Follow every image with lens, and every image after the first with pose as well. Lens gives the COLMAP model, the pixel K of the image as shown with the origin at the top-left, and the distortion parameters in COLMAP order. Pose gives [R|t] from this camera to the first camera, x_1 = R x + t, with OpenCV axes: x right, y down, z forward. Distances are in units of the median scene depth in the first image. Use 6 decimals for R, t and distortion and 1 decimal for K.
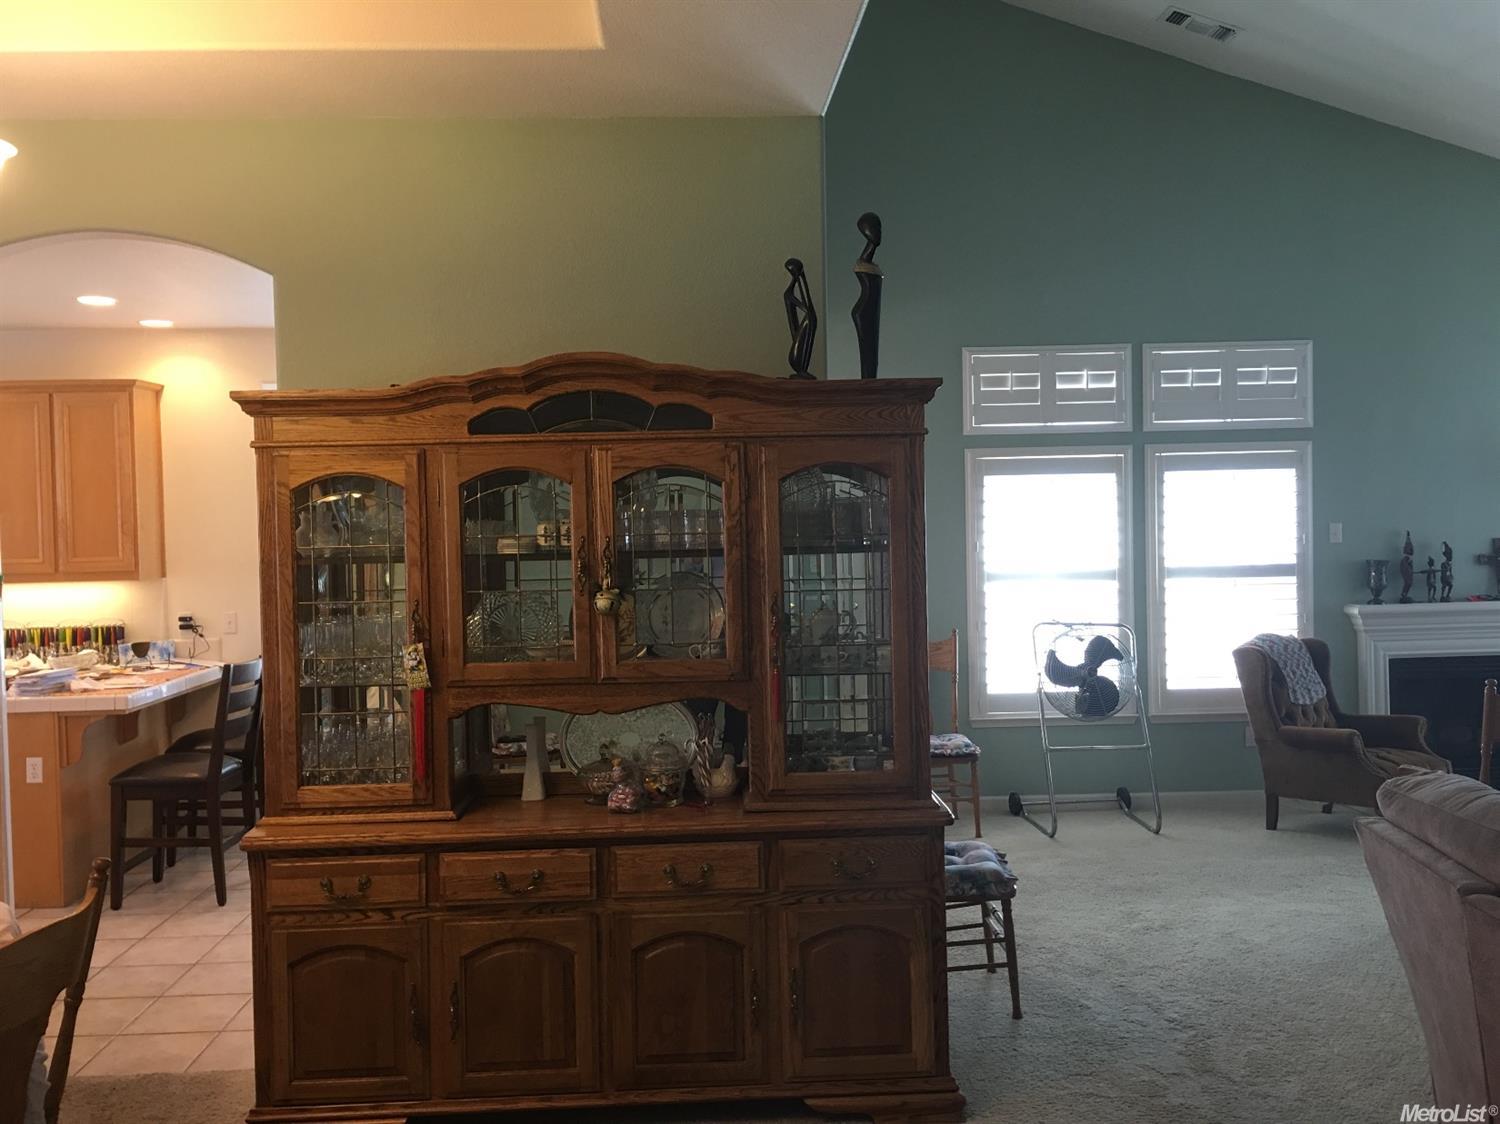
lens RADIAL K [[1268.8, 0, 745.7], [0, 1268.8, 540.3], [0, 0, 1]] dist [0.095825, -0.114869]
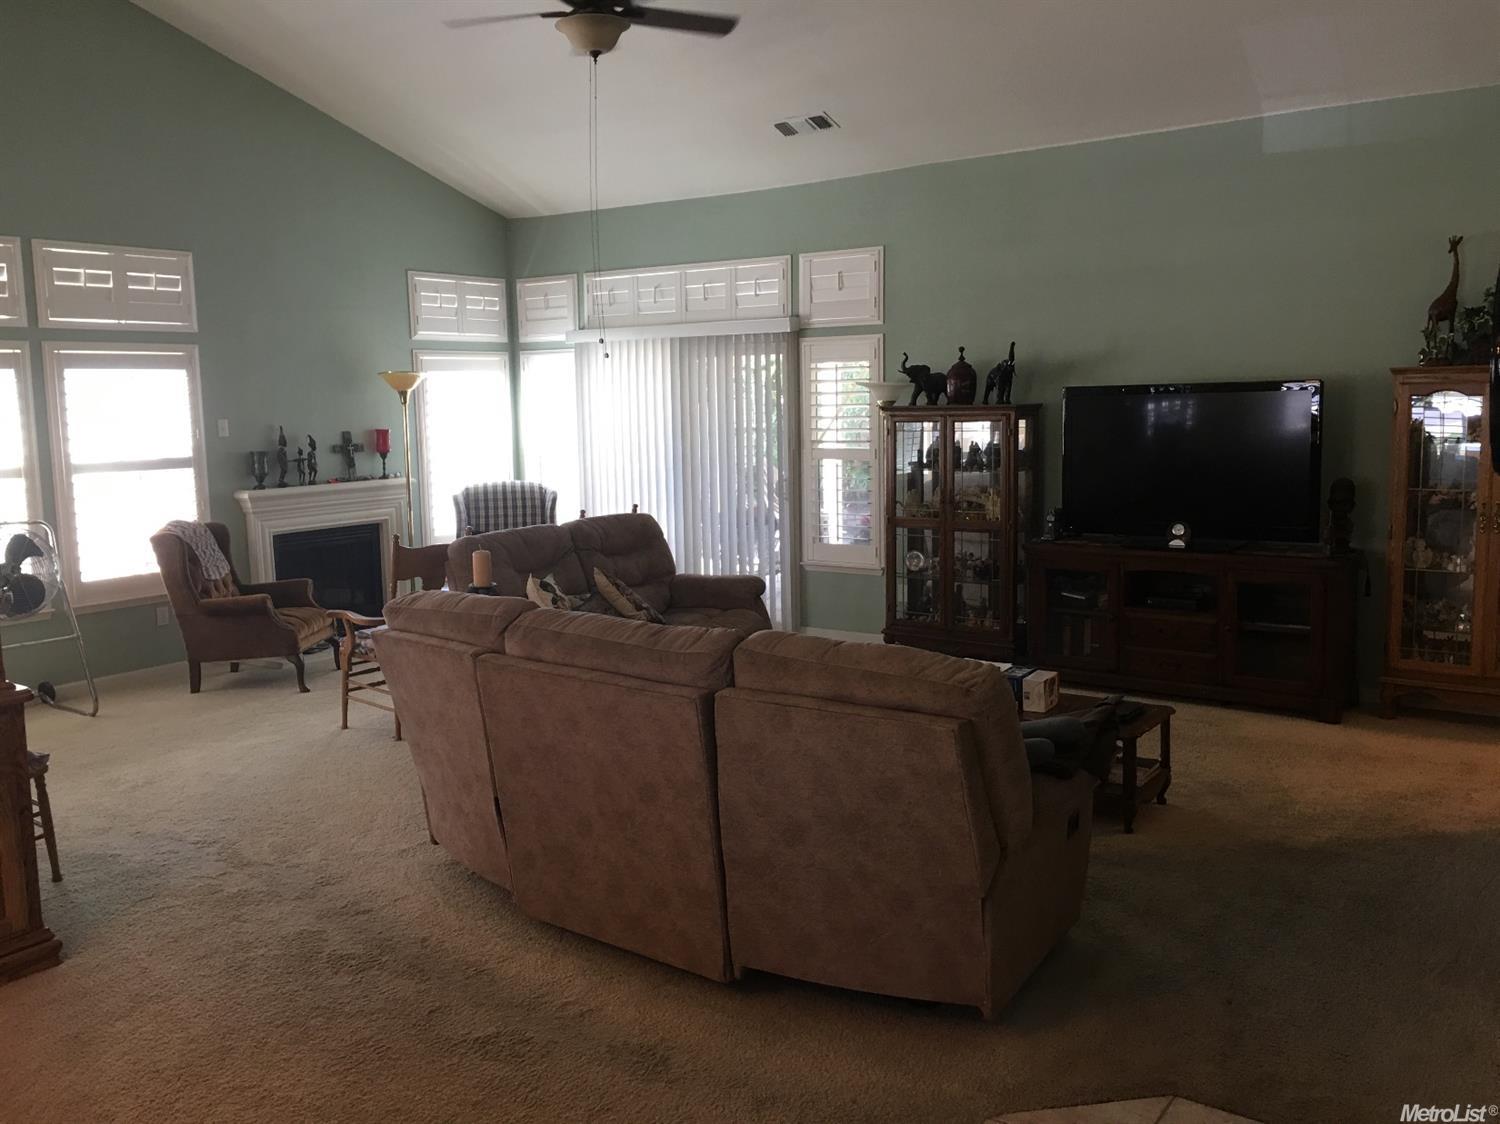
lens RADIAL K [[1268.8, 0, 745.7], [0, 1268.8, 540.3], [0, 0, 1]] dist [0.095825, -0.114869]
pose [[0.617847, -0.081275, 0.782087, -0.150983], [0.023178, 0.996094, 0.085204, 0.006788], [-0.785957, -0.034515, 0.617317, -0.061069]]
